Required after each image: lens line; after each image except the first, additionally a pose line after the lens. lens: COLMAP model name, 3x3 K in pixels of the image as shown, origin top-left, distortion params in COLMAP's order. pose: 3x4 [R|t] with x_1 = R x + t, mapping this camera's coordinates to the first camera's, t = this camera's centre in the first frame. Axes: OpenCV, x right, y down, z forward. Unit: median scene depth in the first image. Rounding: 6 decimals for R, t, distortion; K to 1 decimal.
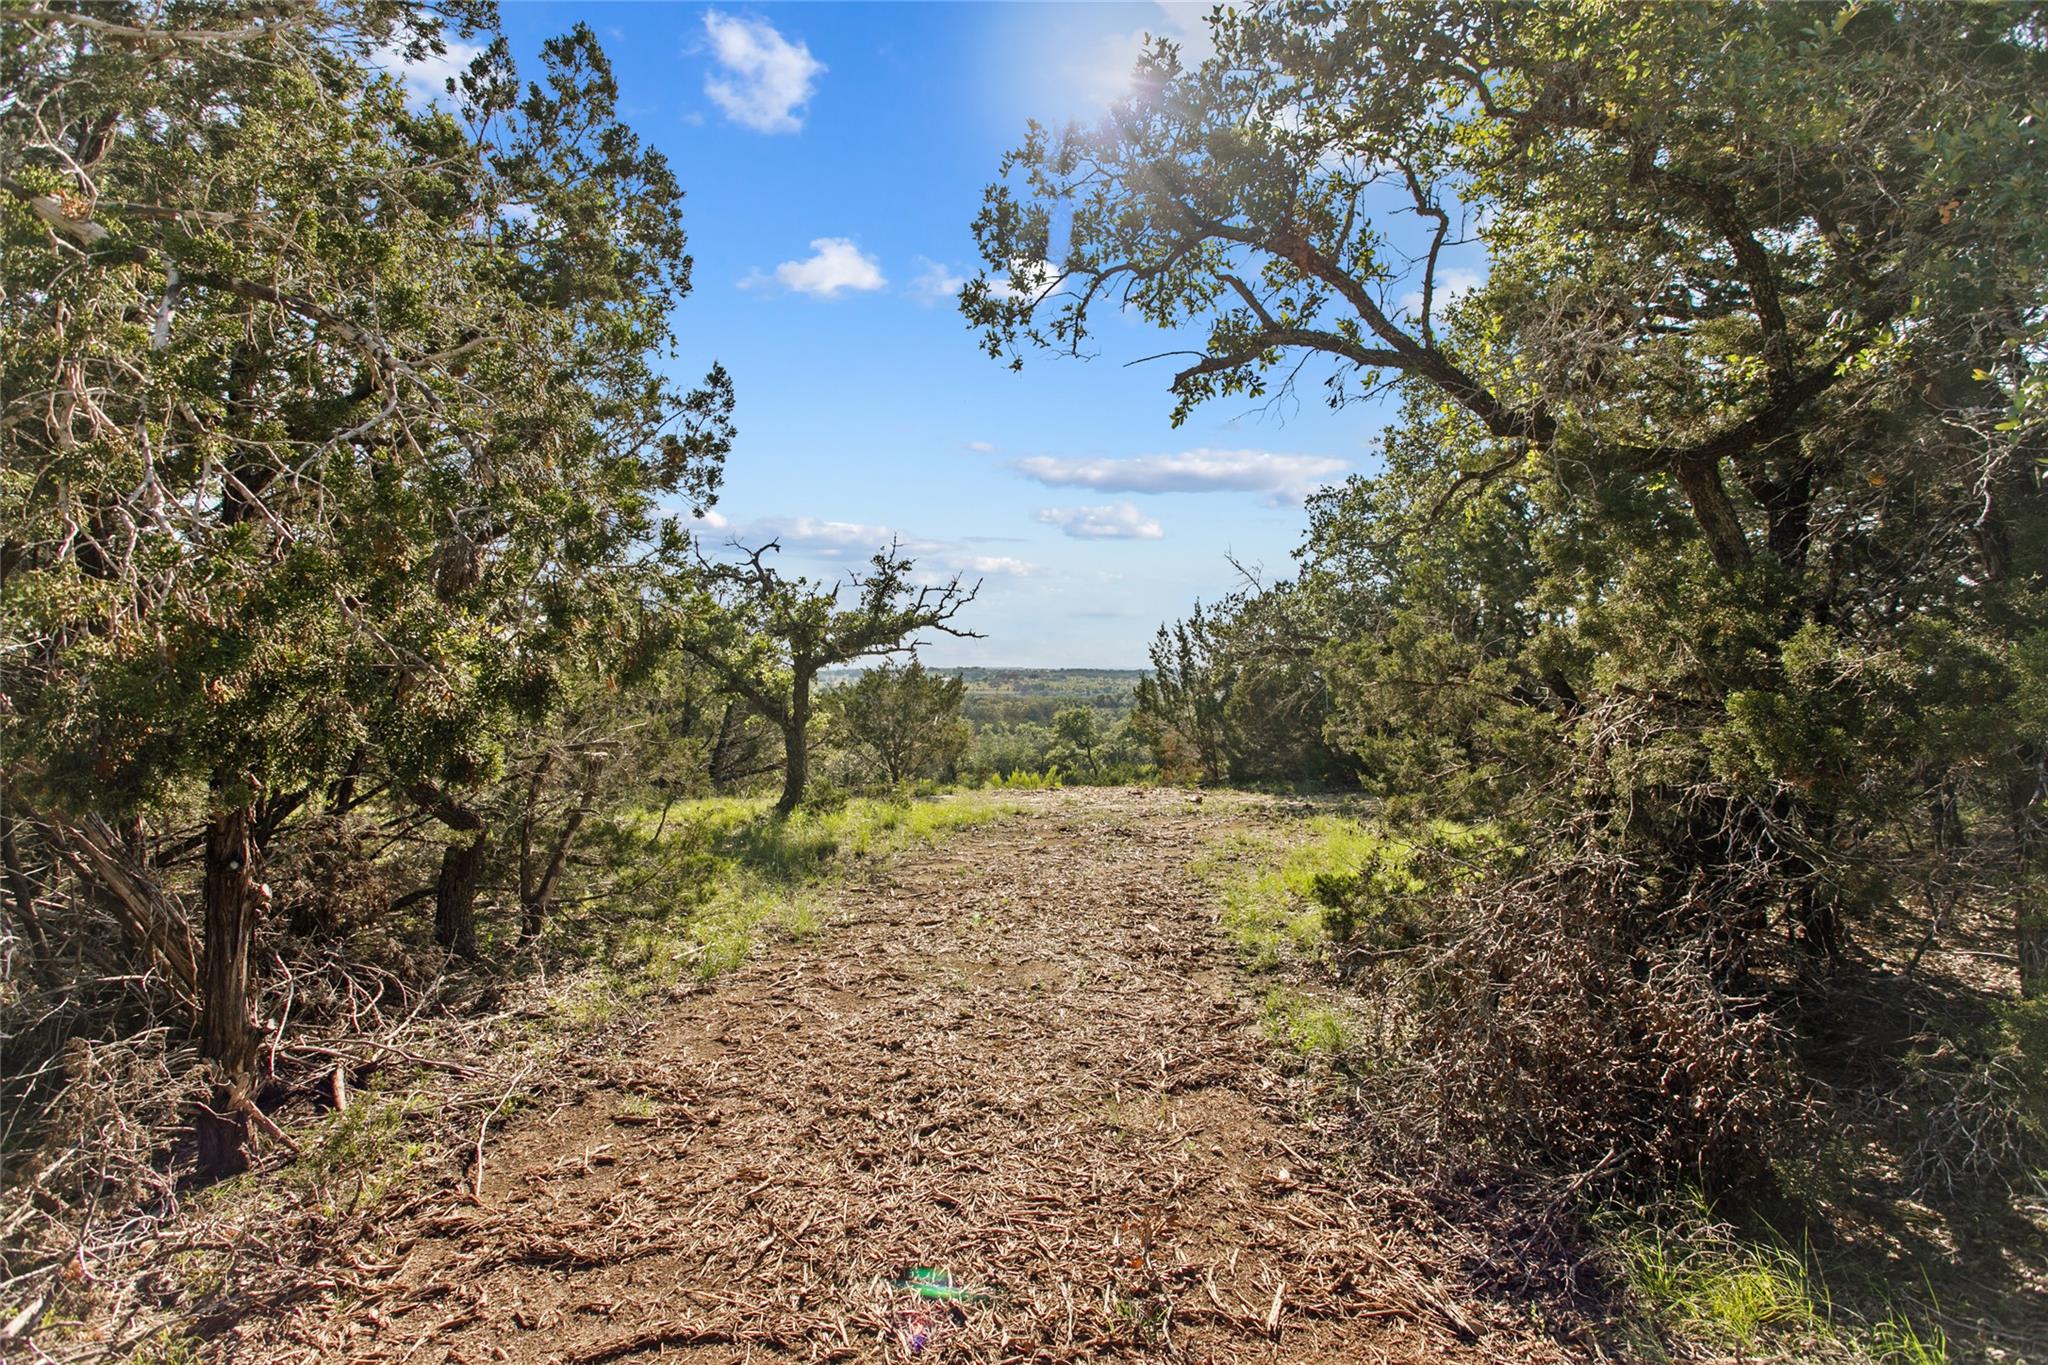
lens RADIAL K [[1012.6, 0, 1024.0], [0, 1012.6, 682.5], [0, 0, 1]] dist [0.000524, 0.000060]
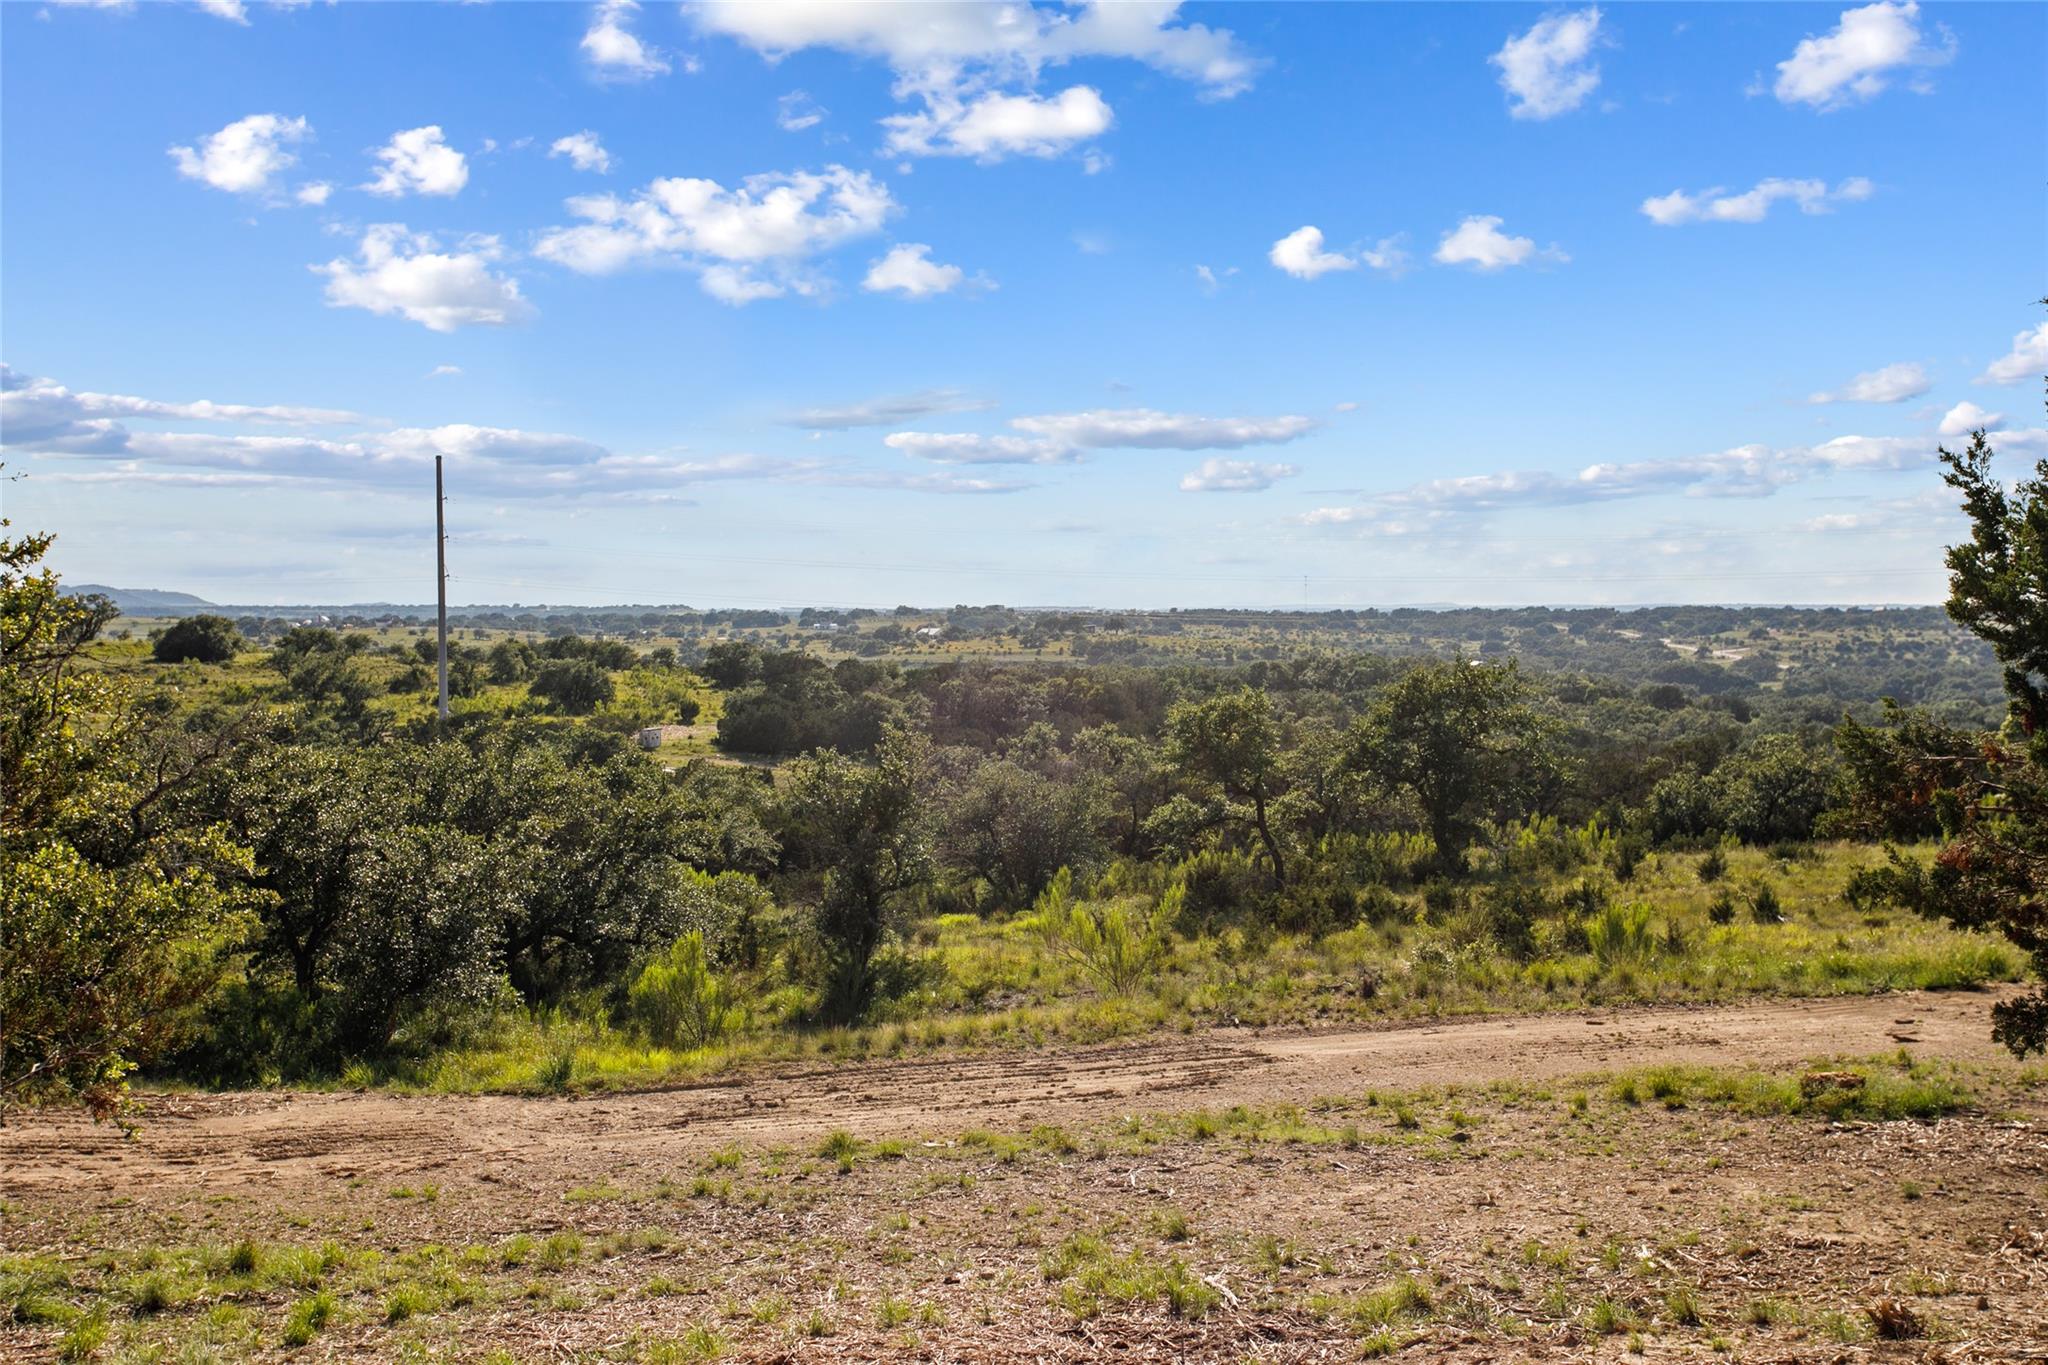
lens RADIAL K [[2047.8, 0, 1024.0], [0, 2047.8, 682.5], [0, 0, 1]] dist [0.017377, 0.002338]
pose [[0.999369, -0.006857, -0.034846, 0.003183], [0.007581, 0.999757, 0.020710, 0.004477], [0.034696, -0.020961, 0.999178, 0.241799]]
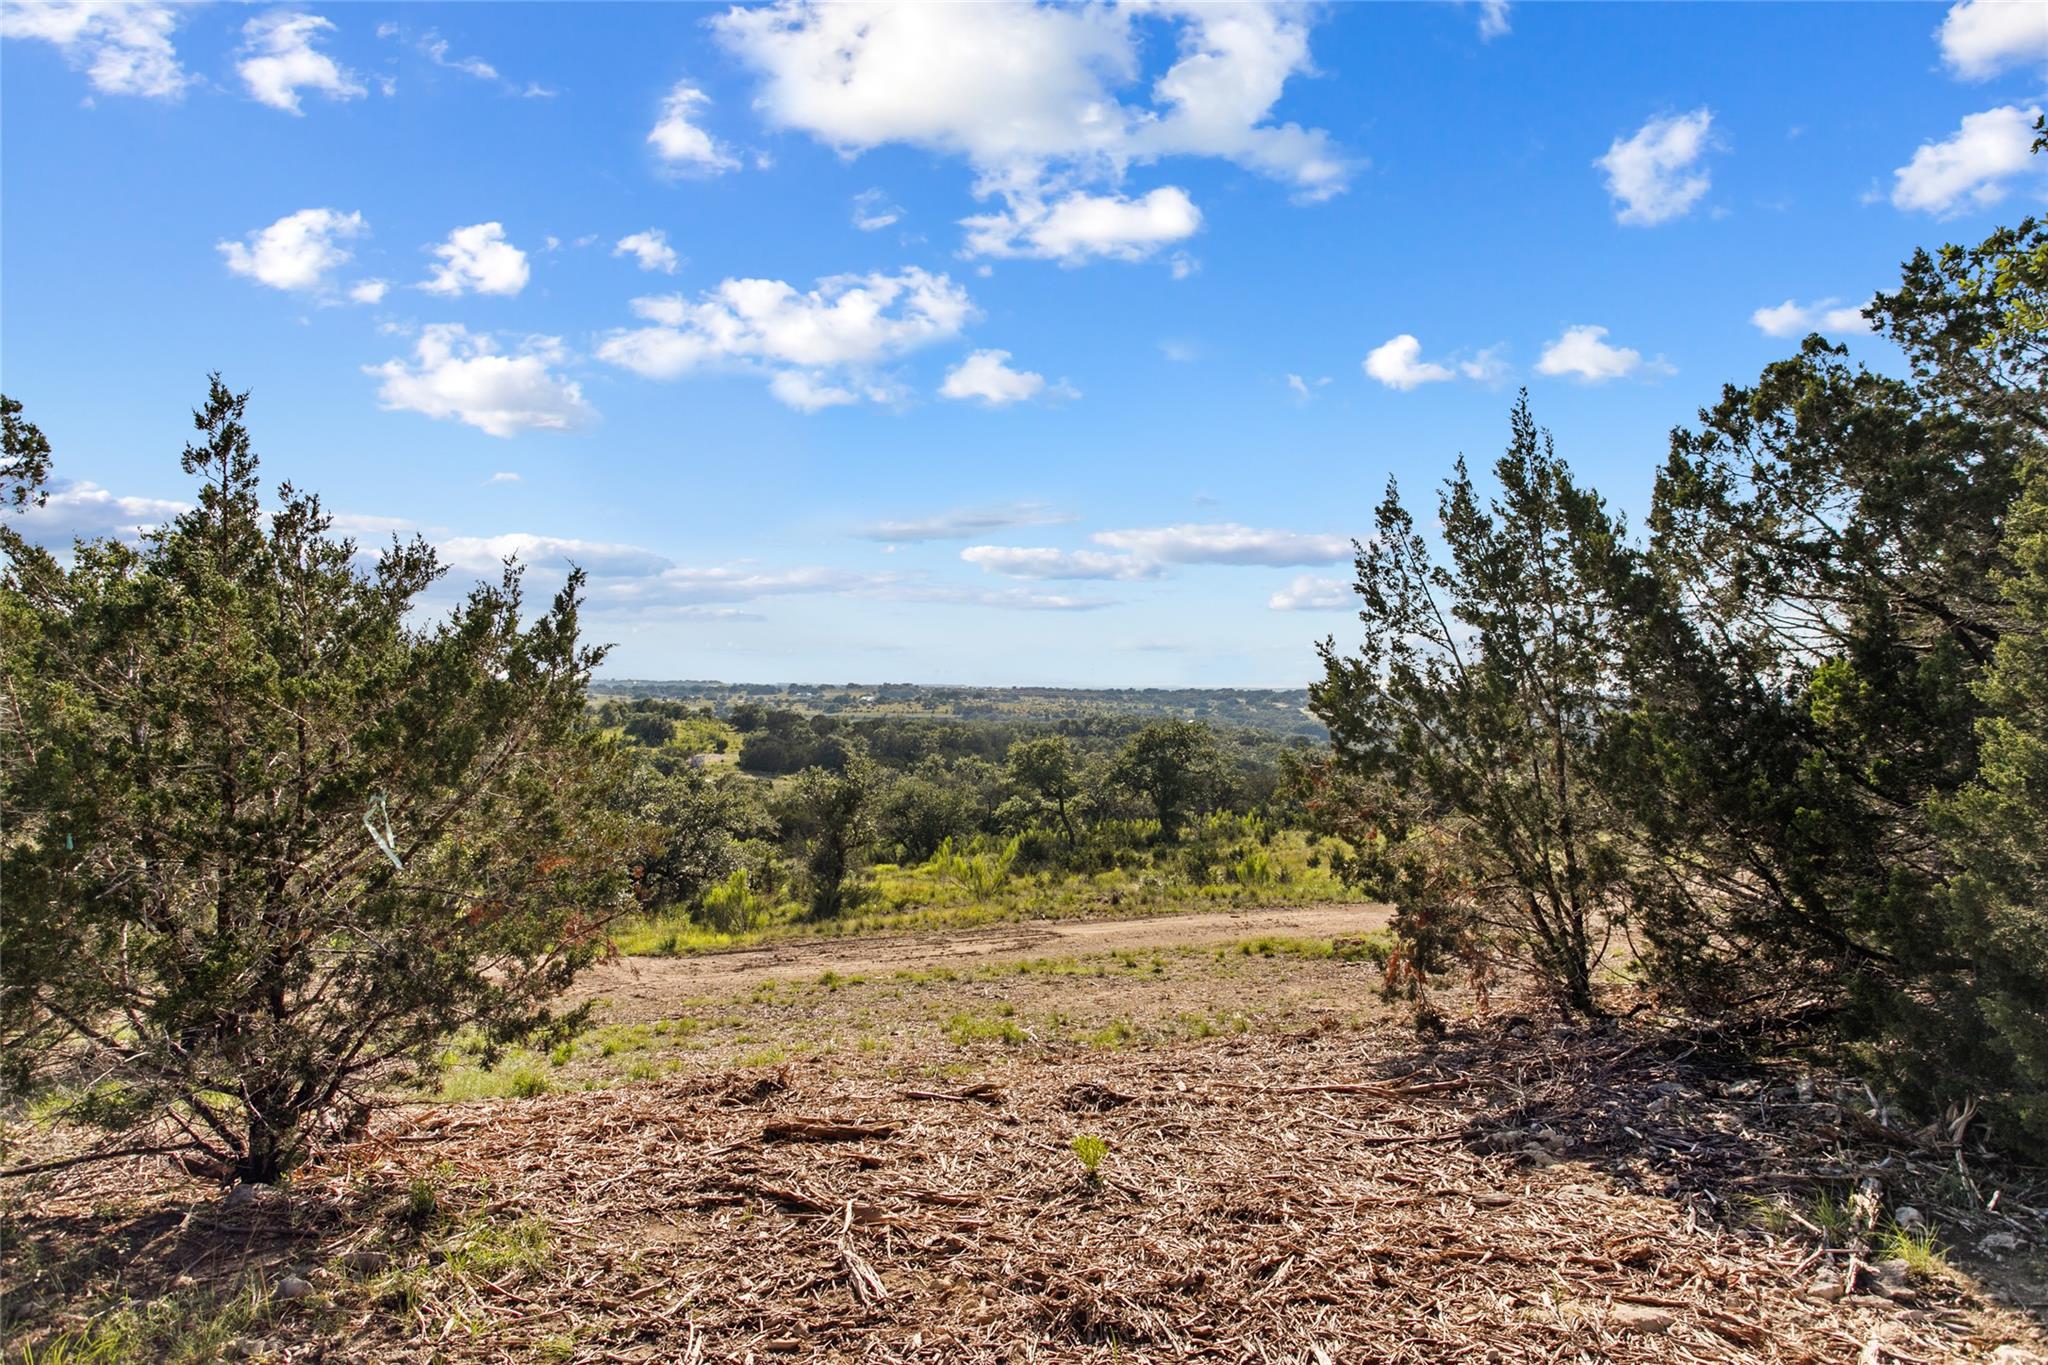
lens RADIAL K [[1232.2, 0, 1024.0], [0, 1232.2, 682.5], [0, 0, 1]] dist [0.000378, 0.000021]
pose [[0.998924, 0.005328, 0.046063, 0.002534], [-0.004498, 0.999826, -0.018097, 0.003496], [-0.046151, 0.017870, 0.998775, 0.204331]]
